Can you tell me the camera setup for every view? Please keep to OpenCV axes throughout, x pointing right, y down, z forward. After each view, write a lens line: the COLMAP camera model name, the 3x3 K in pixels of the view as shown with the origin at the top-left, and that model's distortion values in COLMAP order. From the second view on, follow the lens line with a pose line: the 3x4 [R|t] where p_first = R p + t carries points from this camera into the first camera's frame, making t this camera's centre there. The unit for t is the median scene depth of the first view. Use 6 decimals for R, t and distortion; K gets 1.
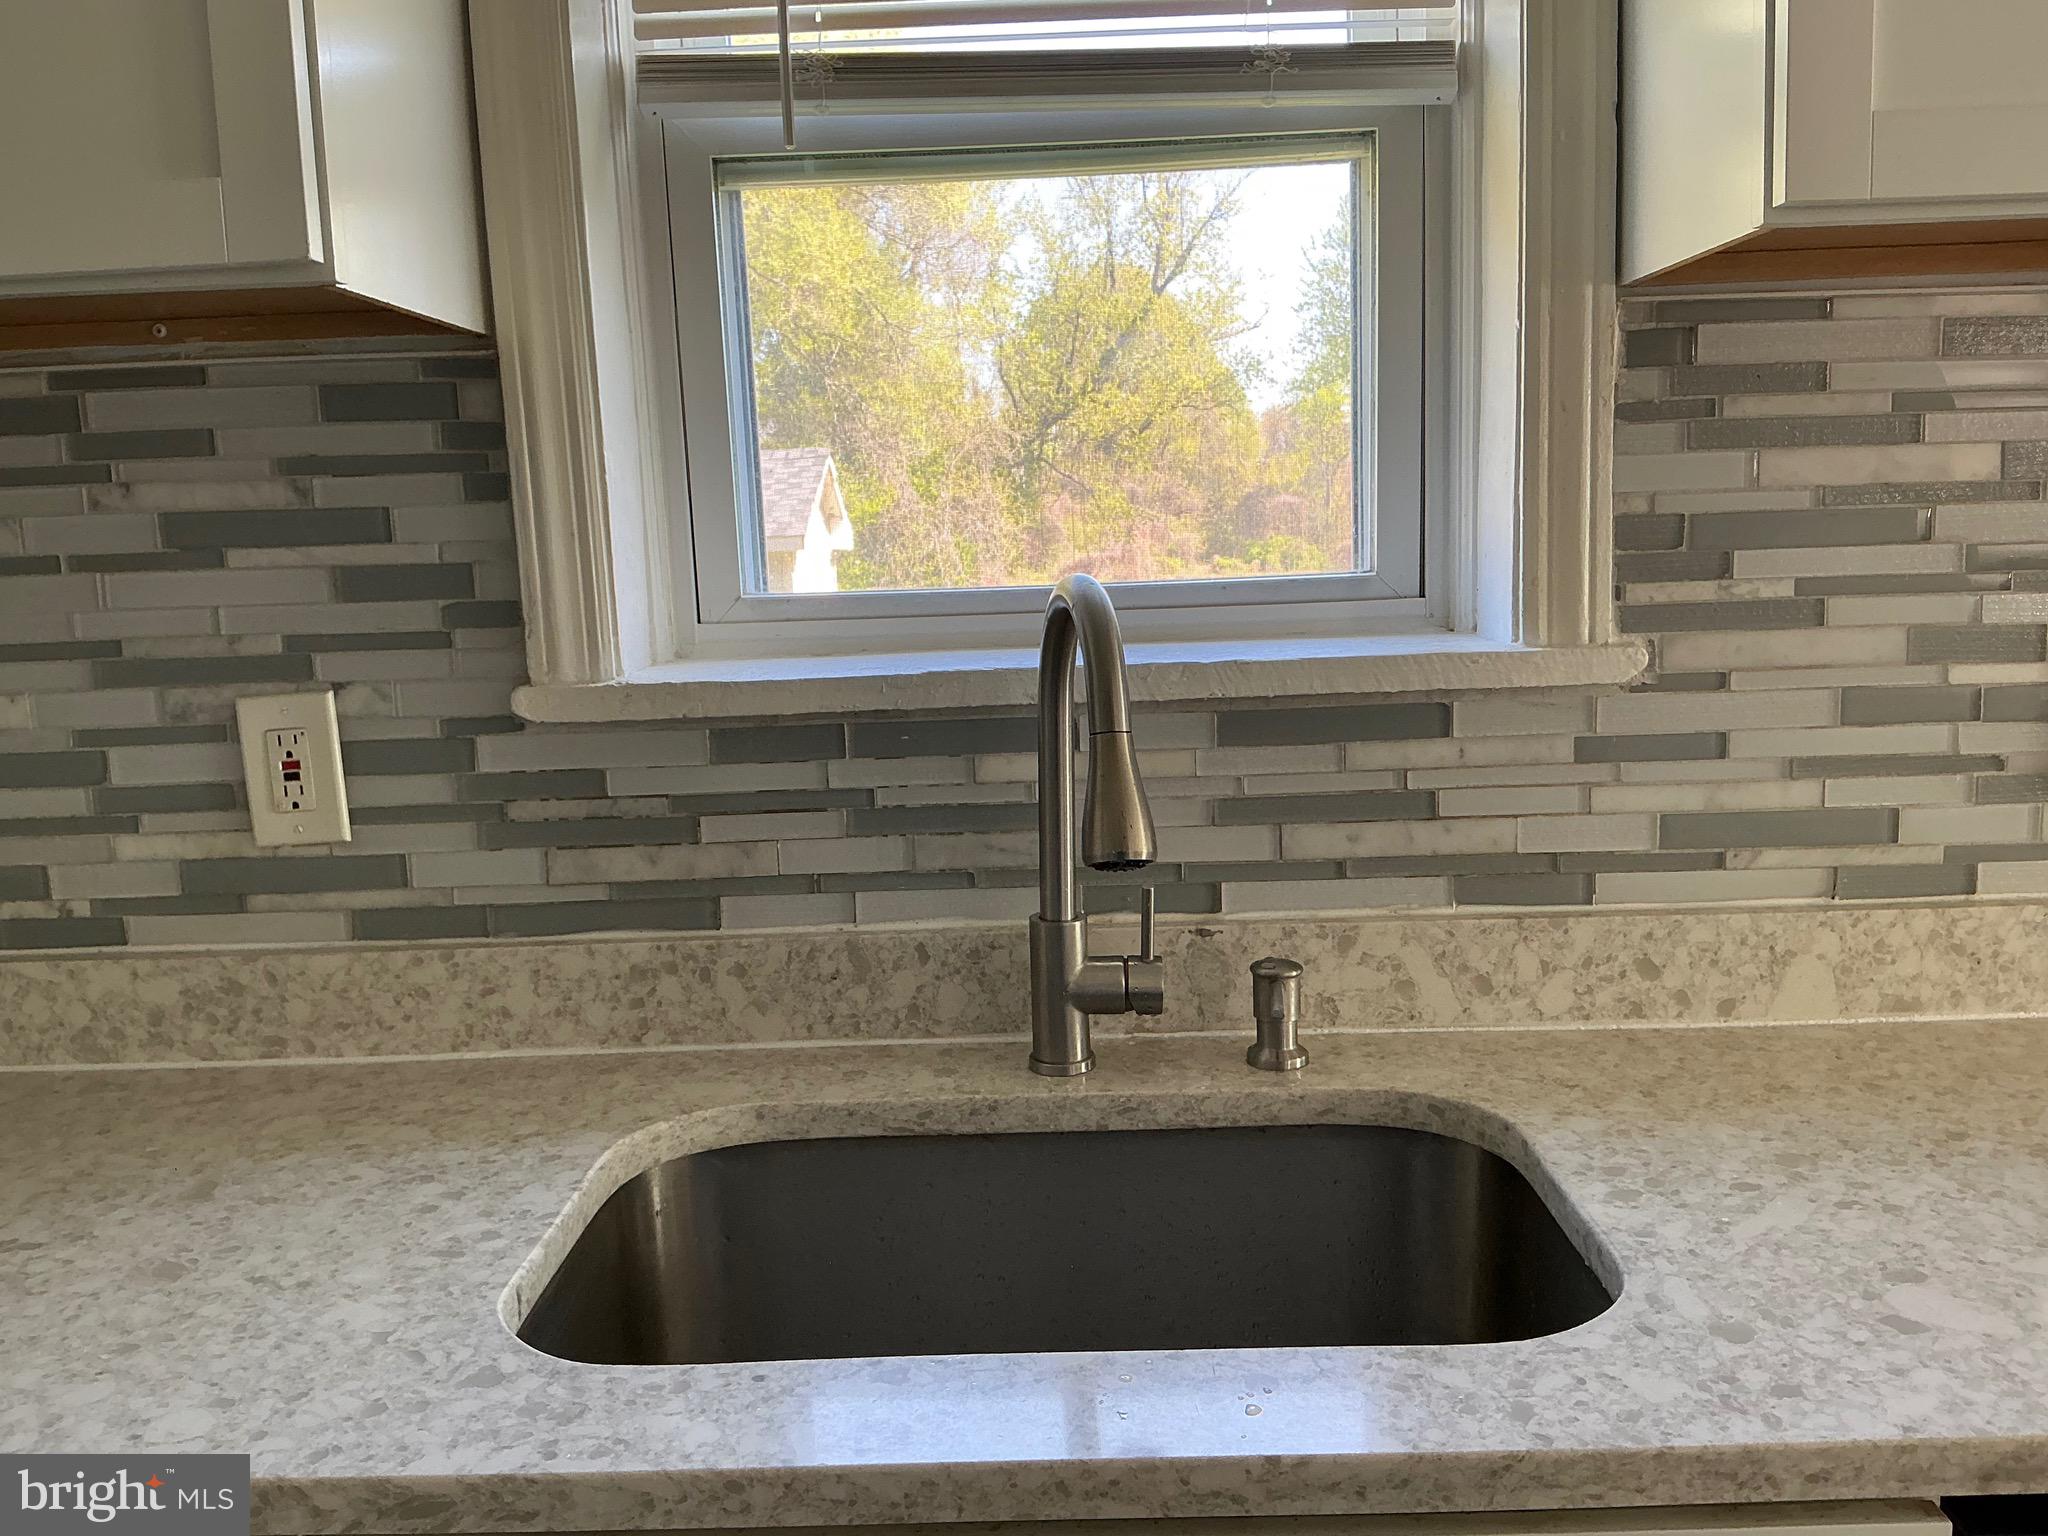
lens RADIAL K [[1694.8, 0, 1020.6], [0, 1694.8, 764.1], [0, 0, 1]] dist [0.163443, -0.332403]
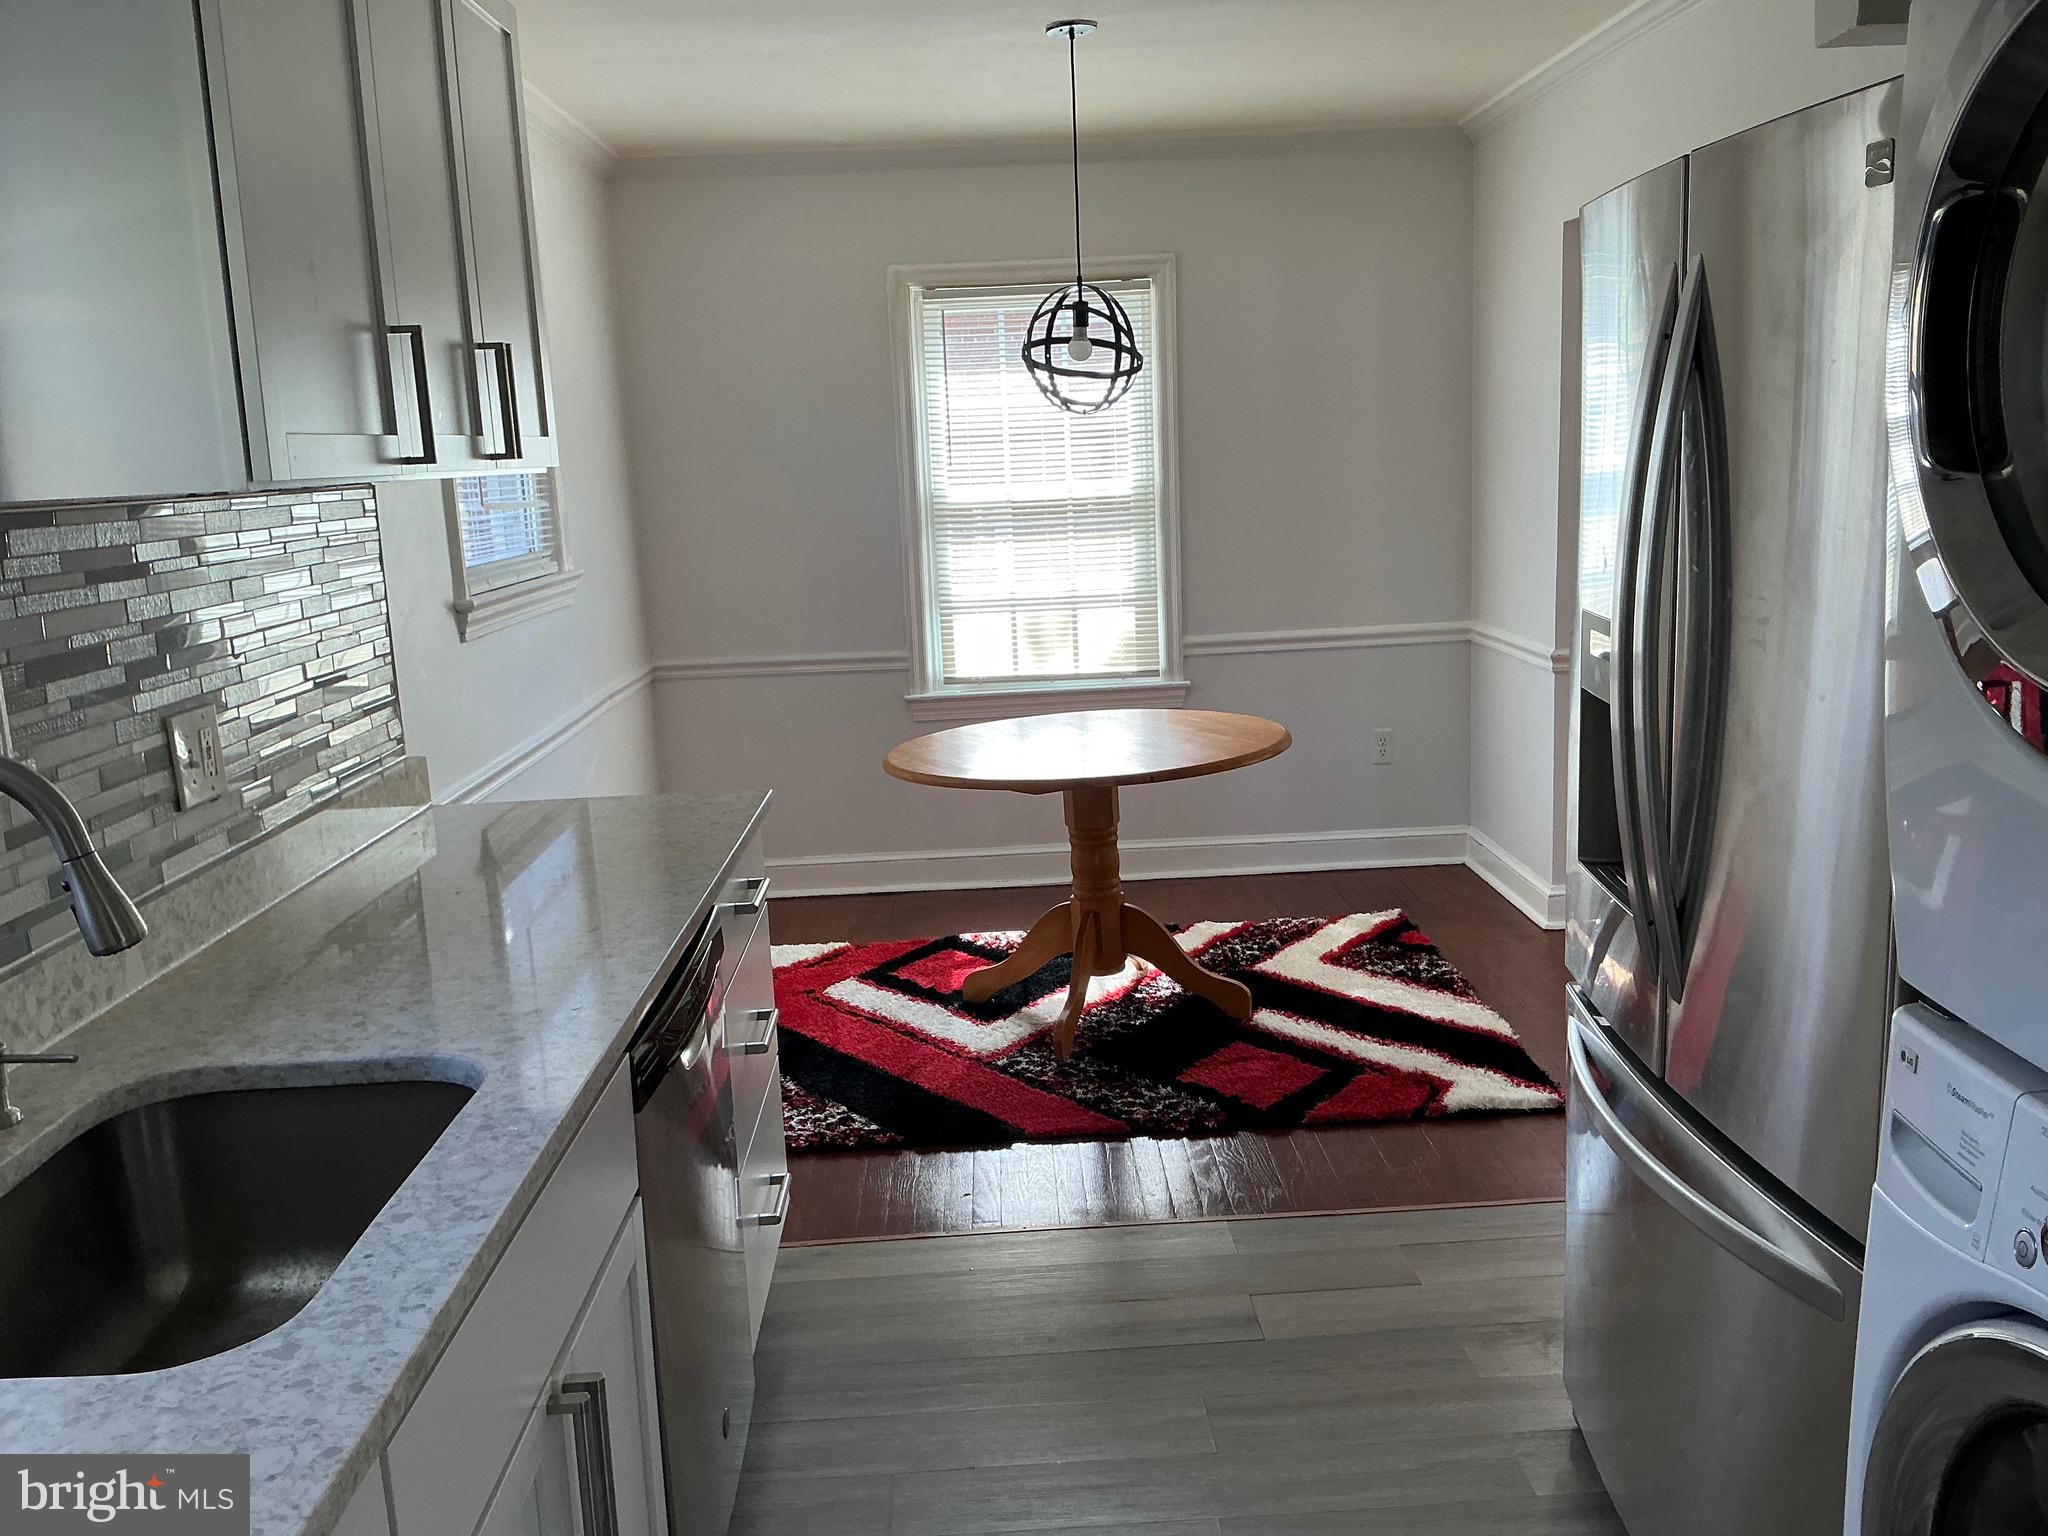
lens RADIAL K [[1694.8, 0, 1020.6], [0, 1694.8, 764.1], [0, 0, 1]] dist [0.163443, -0.332403]
pose [[-0.037944, -0.144692, 0.988749, -1.012767], [0.186400, 0.971070, 0.149258, -0.118450], [-0.981741, 0.189967, -0.009876, 0.224840]]
